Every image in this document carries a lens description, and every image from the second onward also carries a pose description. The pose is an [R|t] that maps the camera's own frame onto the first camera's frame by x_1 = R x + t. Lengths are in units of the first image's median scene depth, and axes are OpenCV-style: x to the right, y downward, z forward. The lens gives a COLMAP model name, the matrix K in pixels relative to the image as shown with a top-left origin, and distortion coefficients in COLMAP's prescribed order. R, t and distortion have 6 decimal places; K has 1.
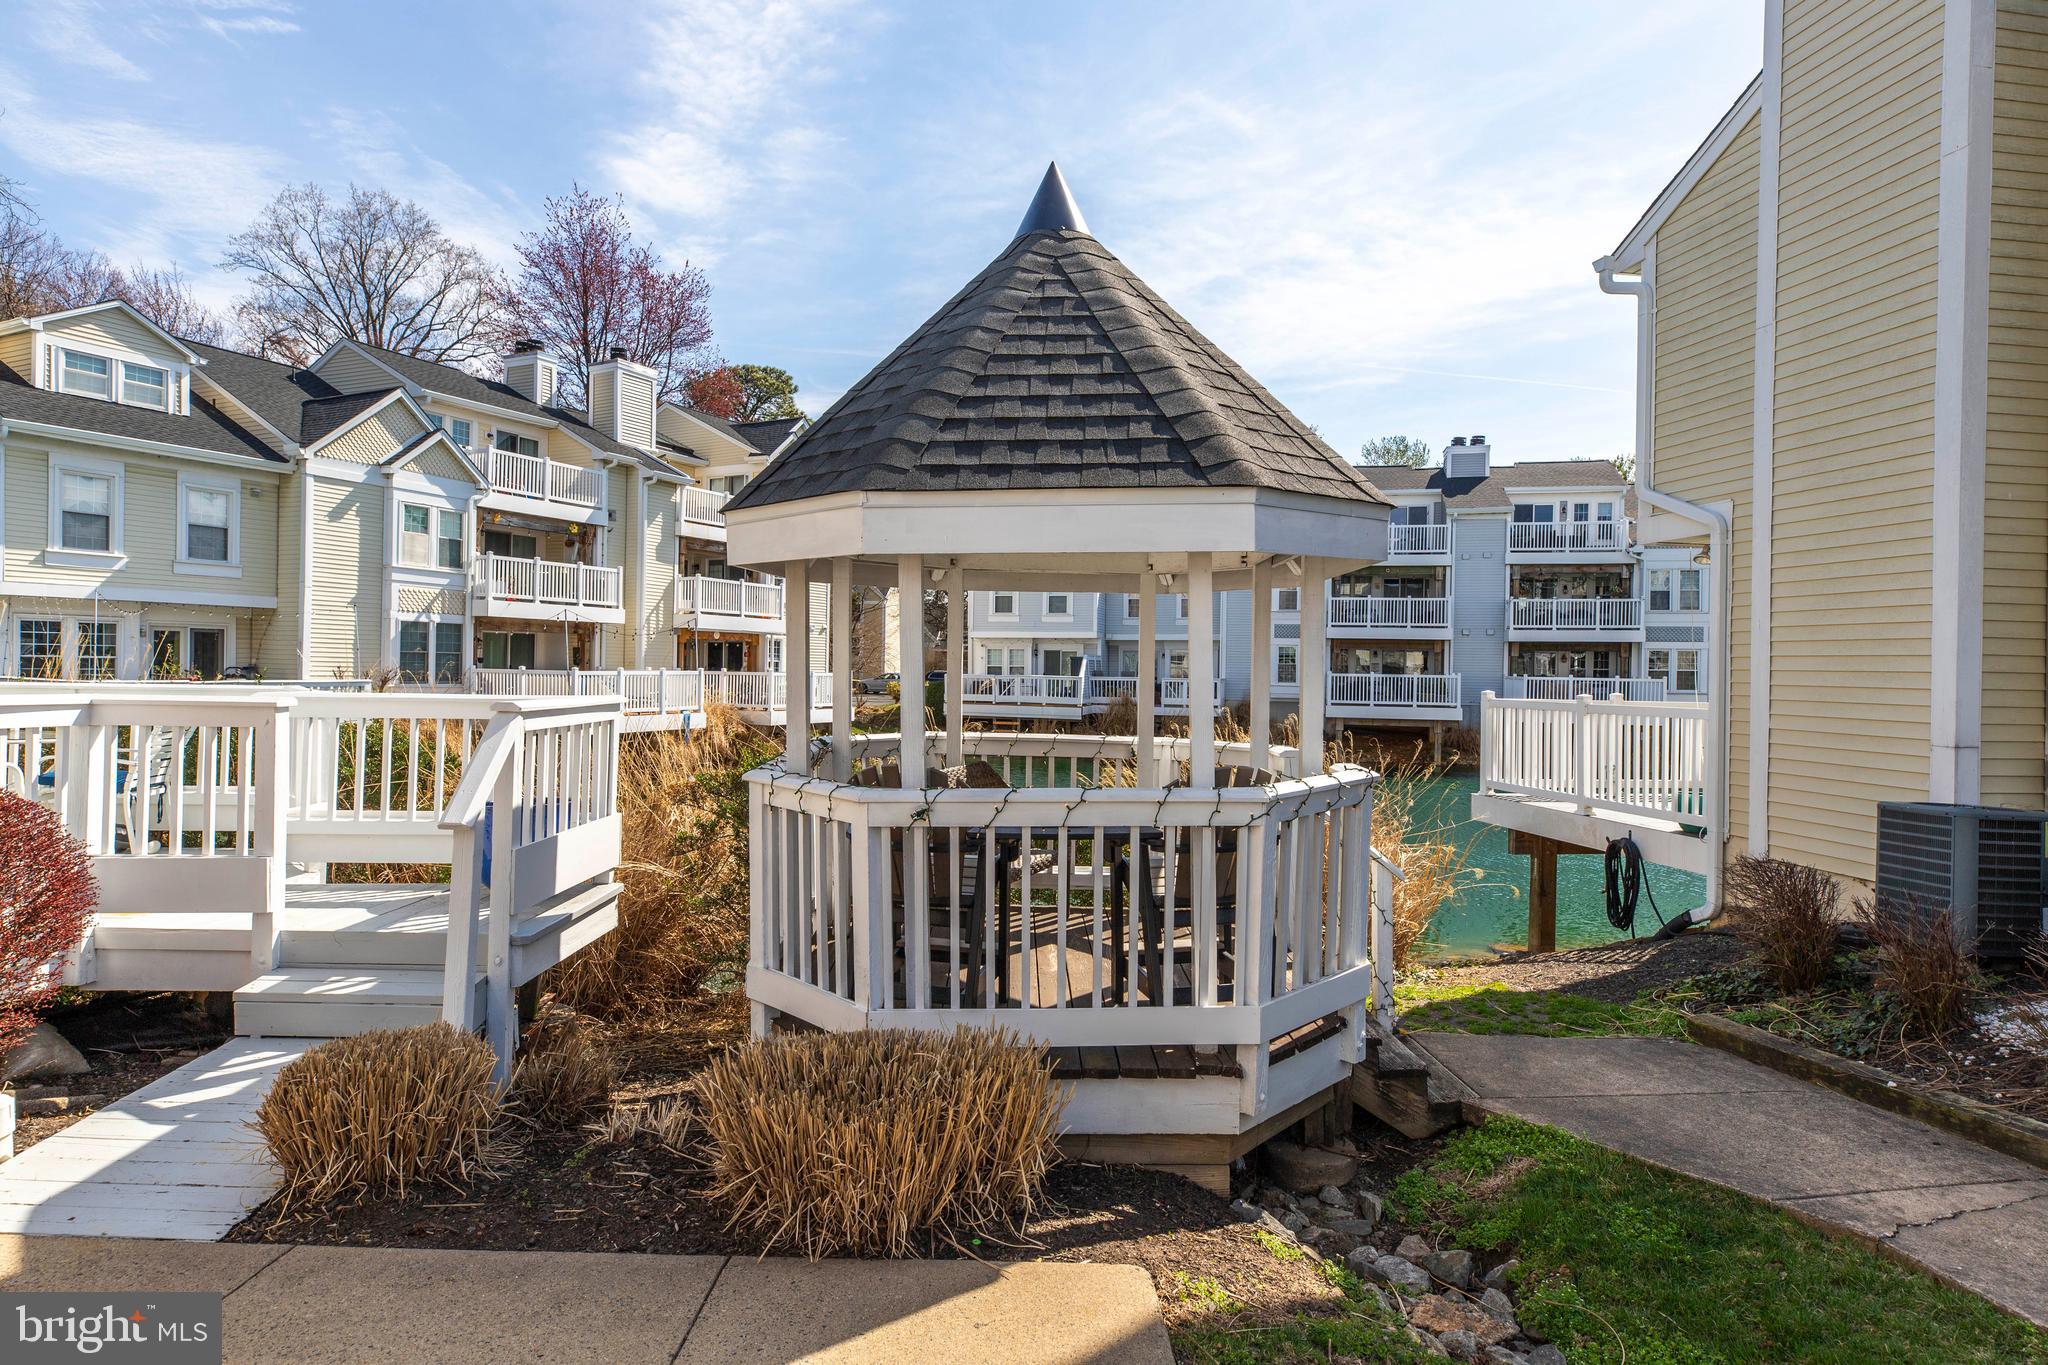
lens RADIAL K [[1113.5, 0, 1018.8], [0, 1113.5, 672.7], [0, 0, 1]] dist [-0.001162, -0.000363]
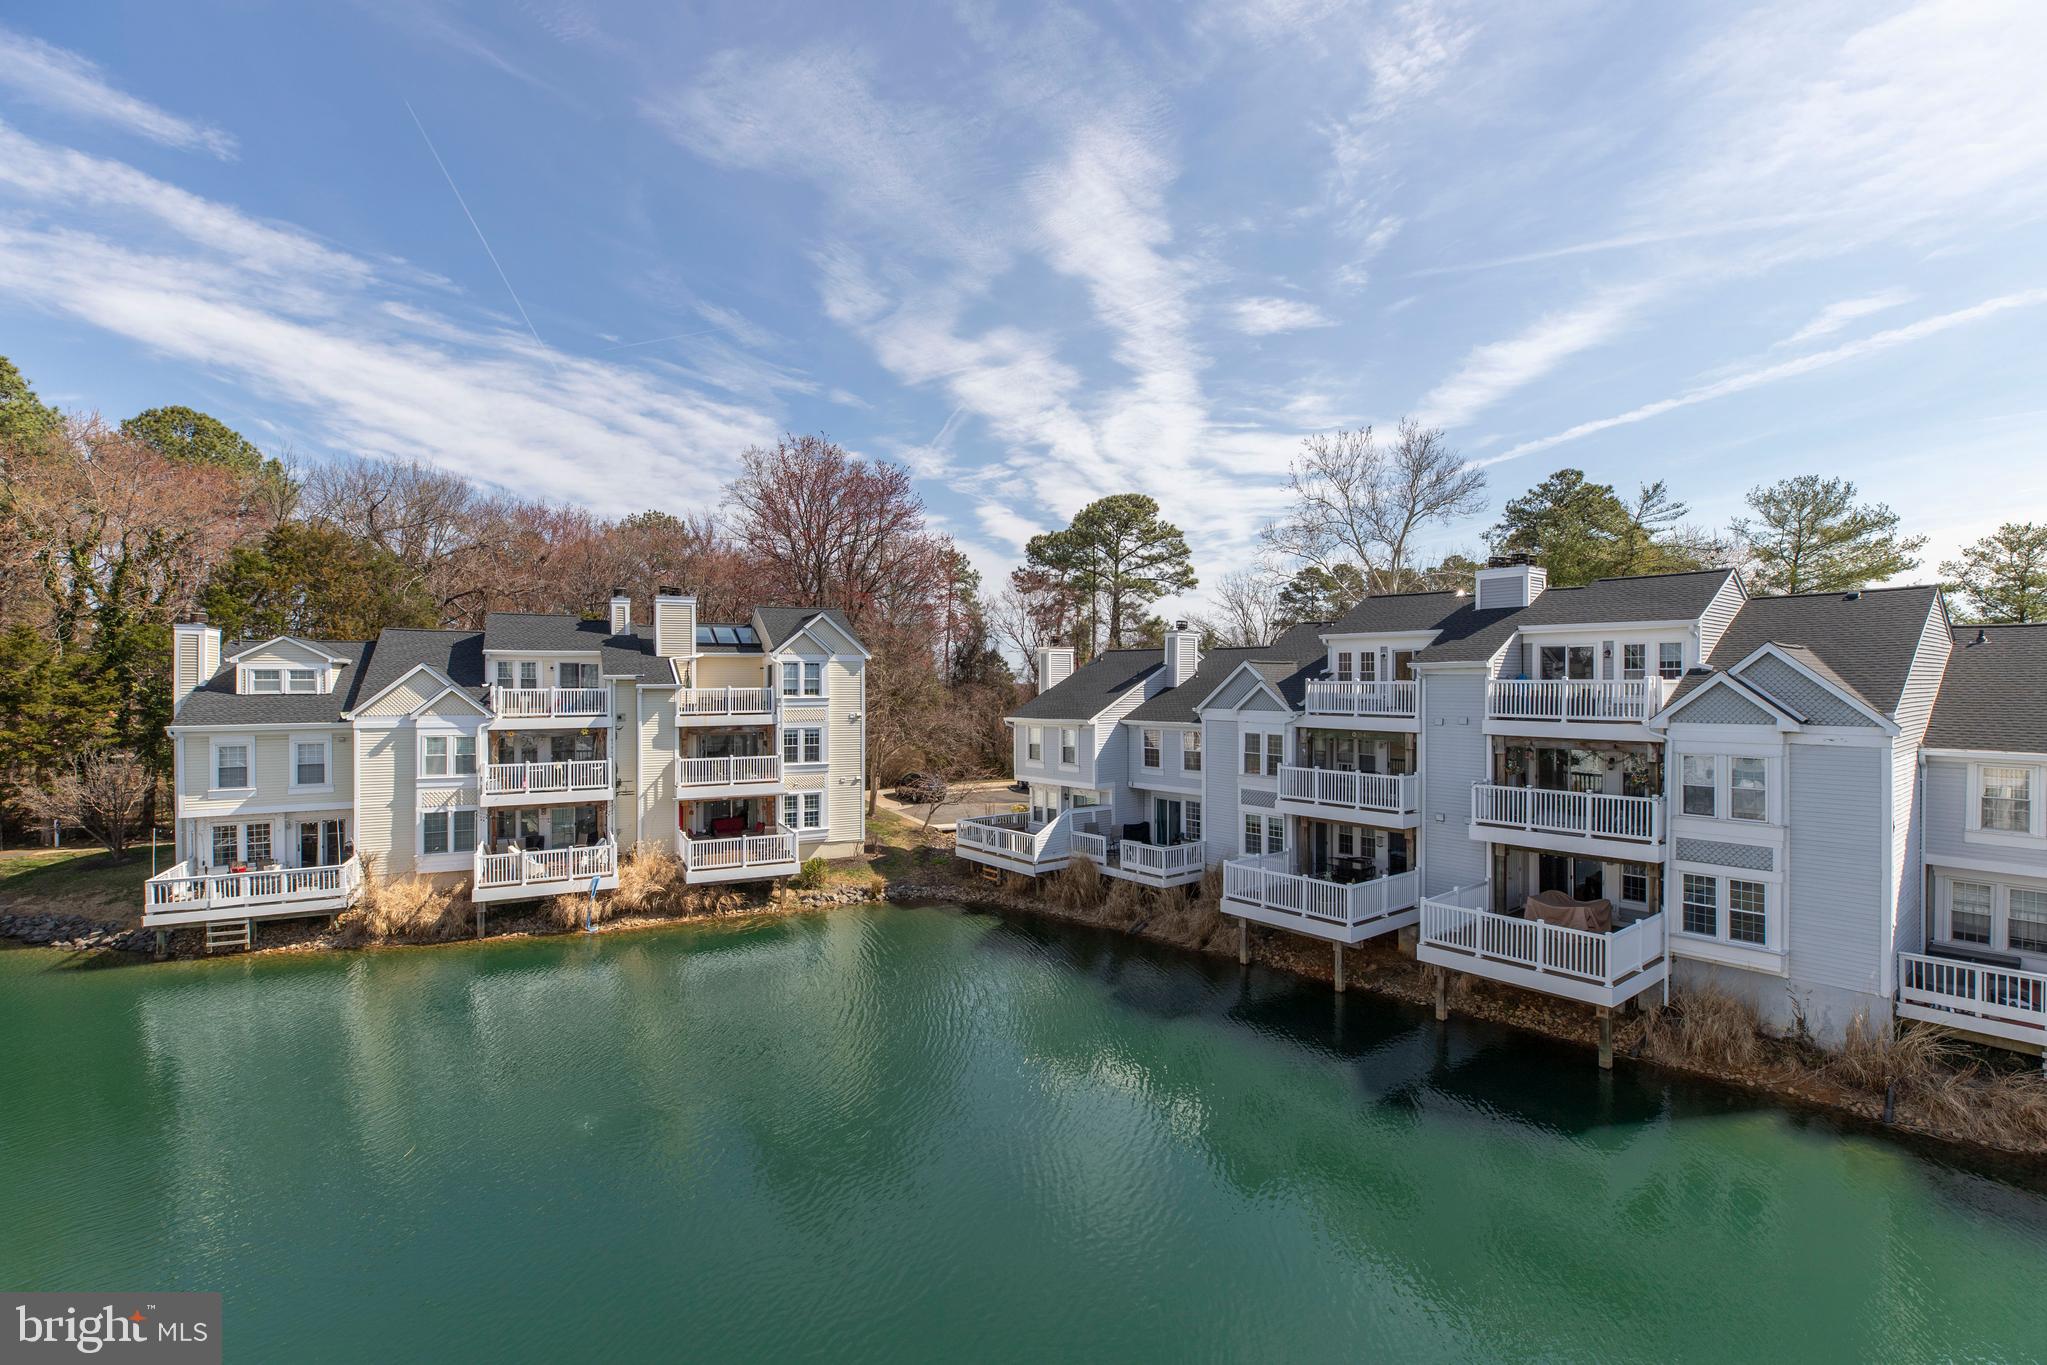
lens RADIAL K [[918.4, 0, 1025.4], [0, 918.4, 684.4], [0, 0, 1]] dist [0.003475, -0.000640]
pose [[0.800096, -0.015755, -0.599665, 0.645016], [0.012499, 0.999876, -0.009592, -0.148015], [0.599742, 0.000179, 0.800193, 0.347539]]
